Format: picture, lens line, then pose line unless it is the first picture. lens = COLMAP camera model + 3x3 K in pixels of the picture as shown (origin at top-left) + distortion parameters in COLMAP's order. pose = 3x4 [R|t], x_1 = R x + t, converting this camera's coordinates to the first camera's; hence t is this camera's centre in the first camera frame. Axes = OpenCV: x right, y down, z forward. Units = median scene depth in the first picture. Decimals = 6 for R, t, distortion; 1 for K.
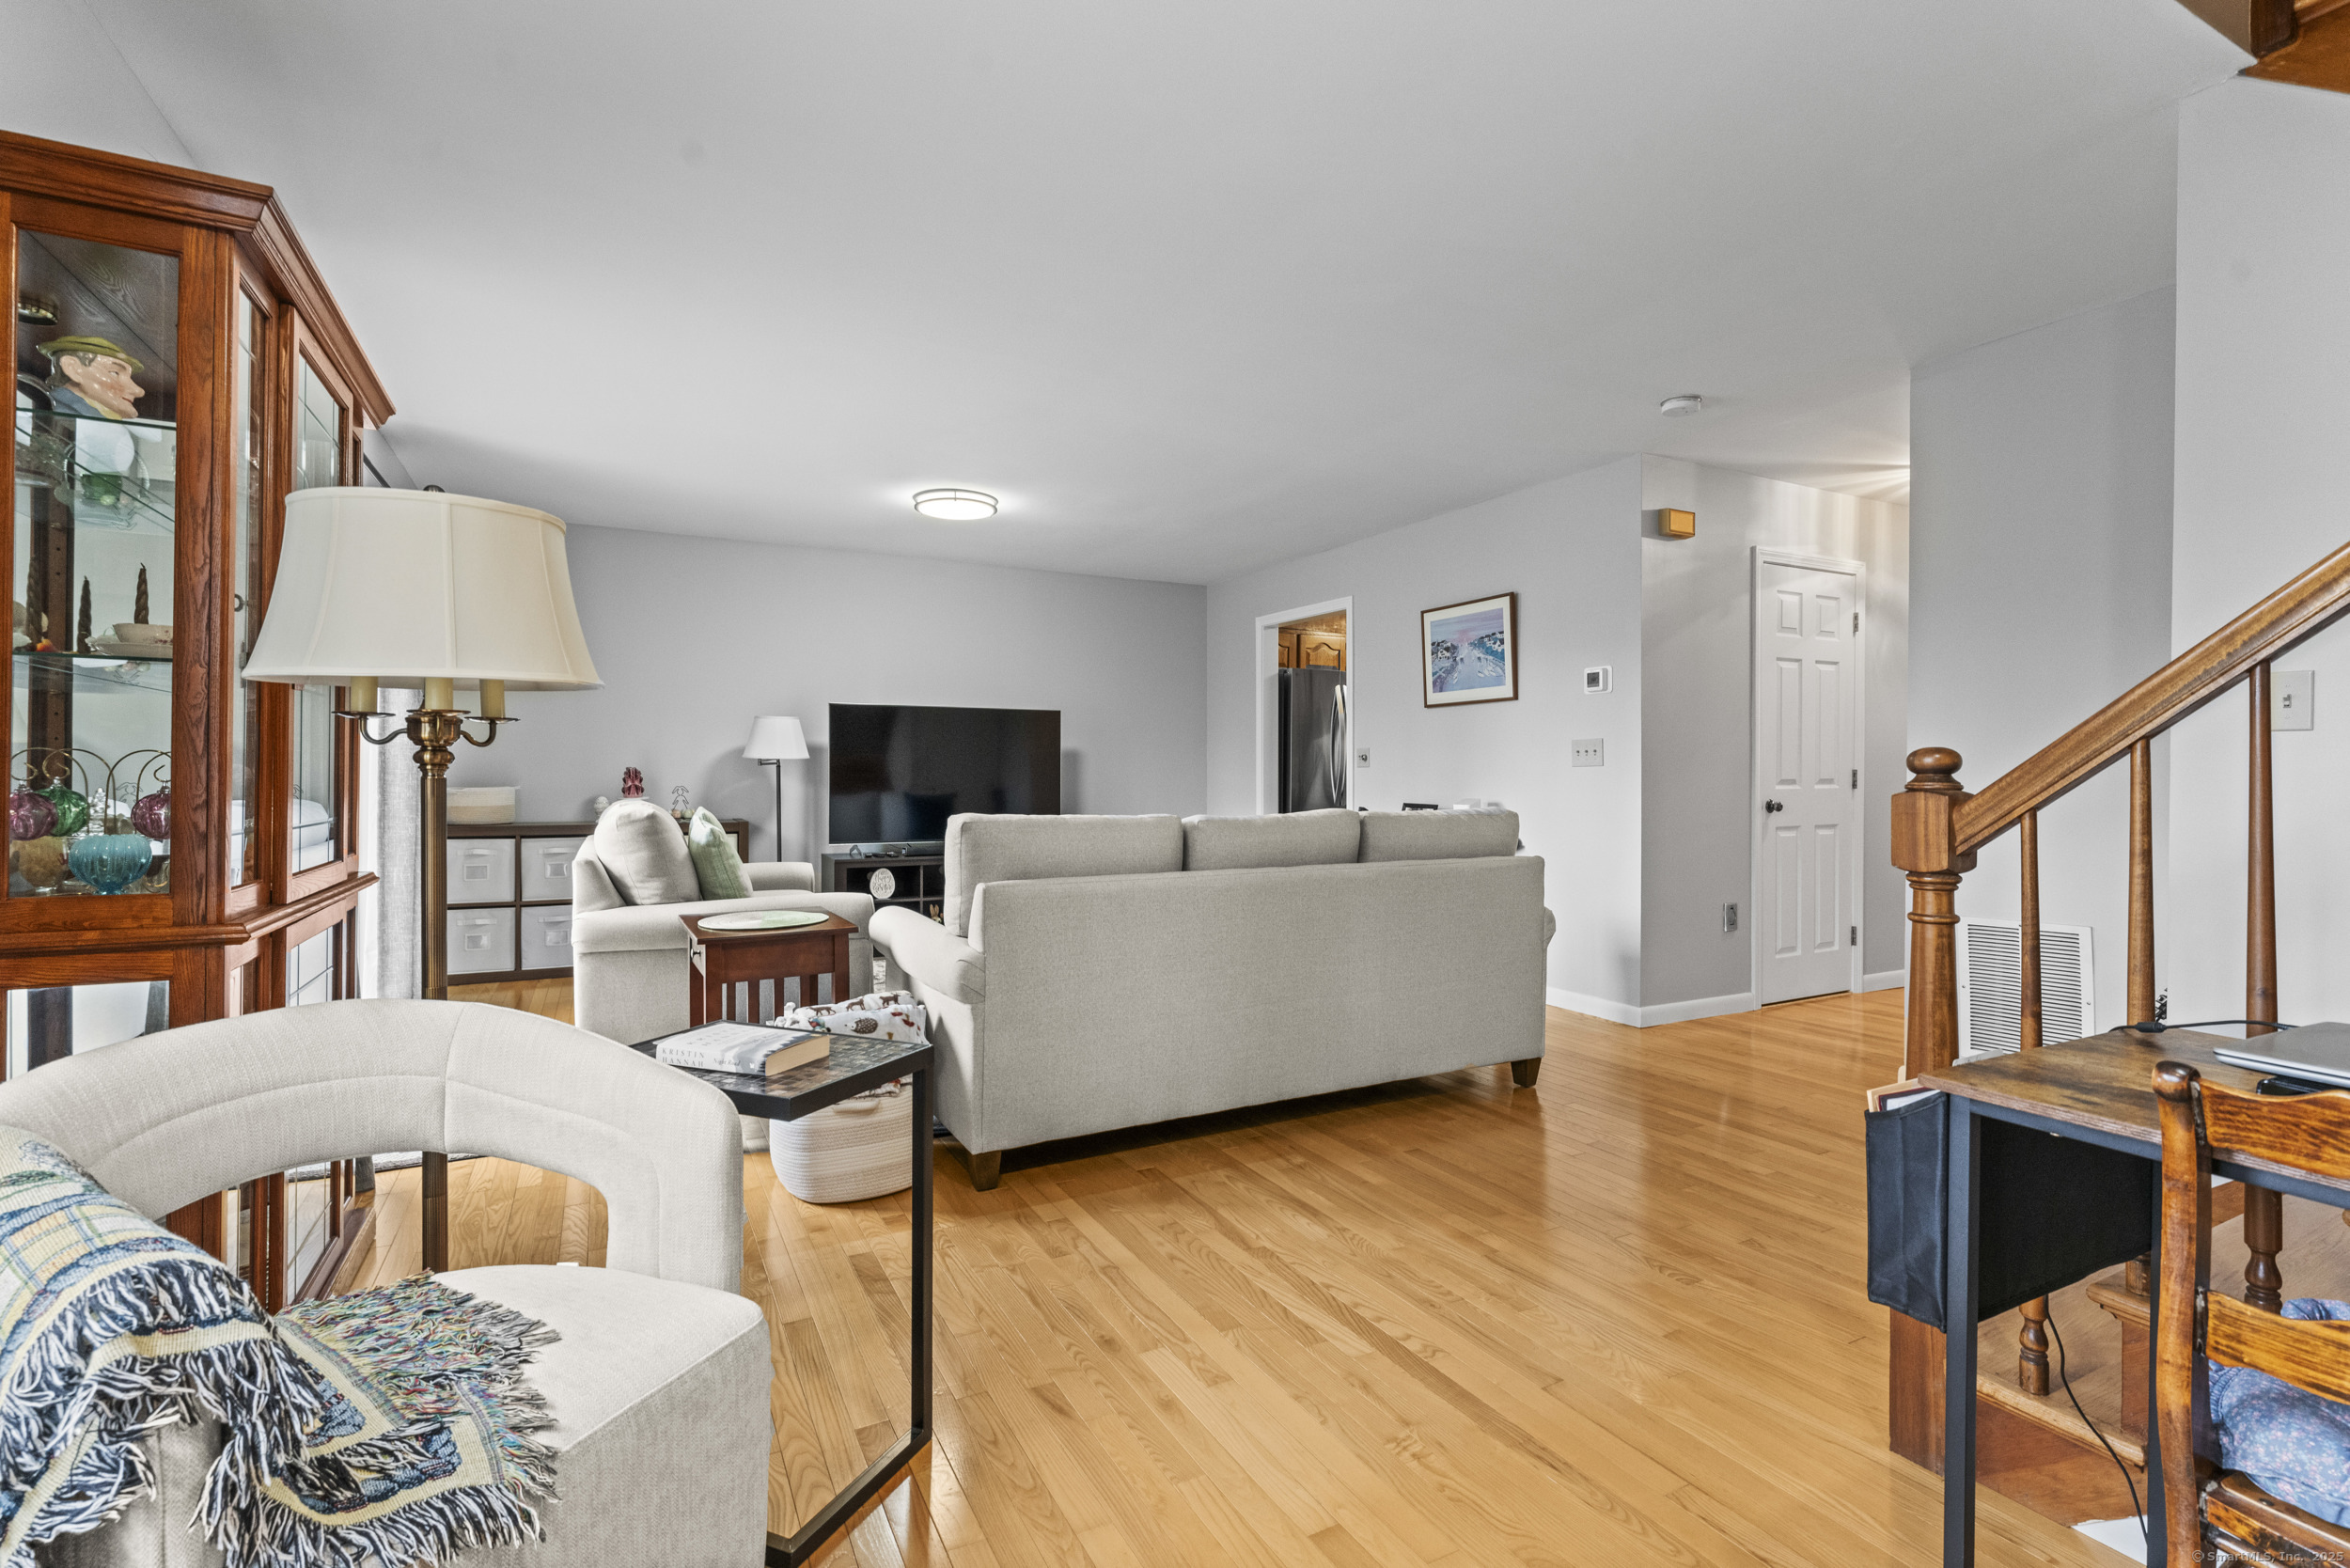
lens RADIAL K [[1096.3, 0, 1175.0], [0, 1096.3, 784.0], [0, 0, 1]] dist [-0.000294, -0.000050]
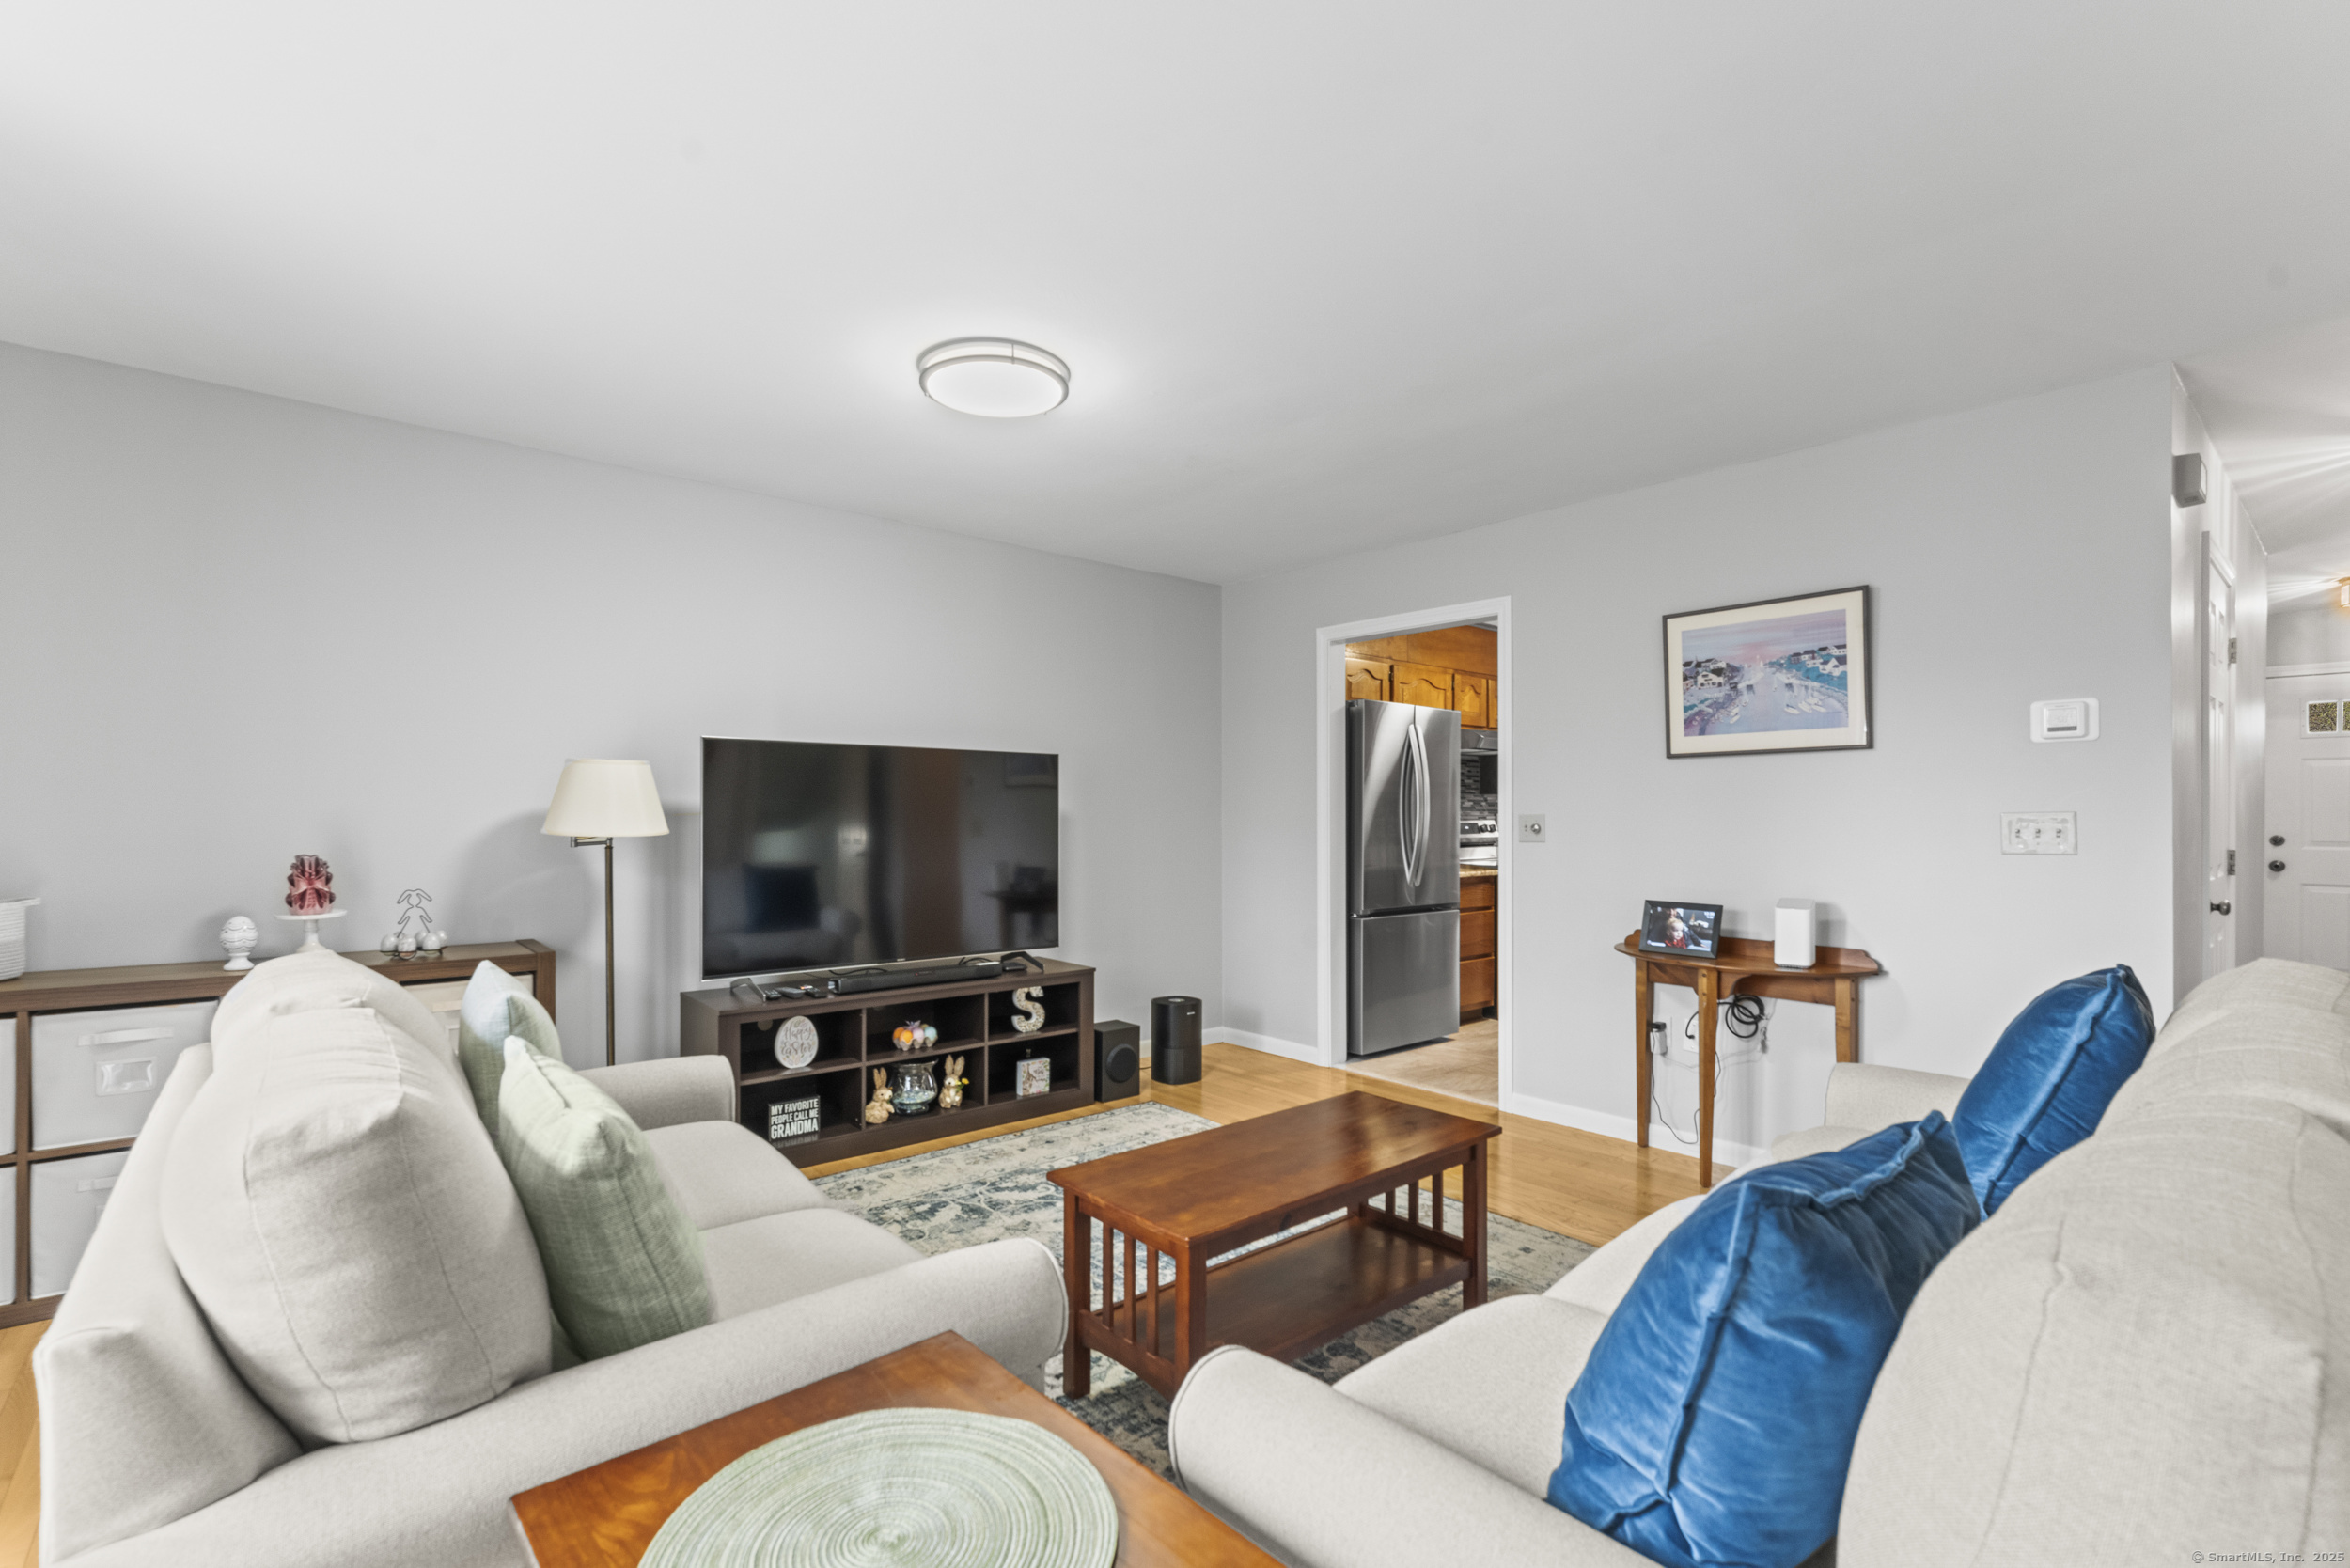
lens RADIAL K [[1072.0, 0, 1175.0], [0, 1072.0, 784.0], [0, 0, 1]] dist [-0.020494, 0.000025]
pose [[0.973878, 0.008082, 0.226928, -0.222291], [0.001183, 0.999172, -0.040662, -0.028281], [-0.227068, 0.039869, 0.973062, 0.443577]]
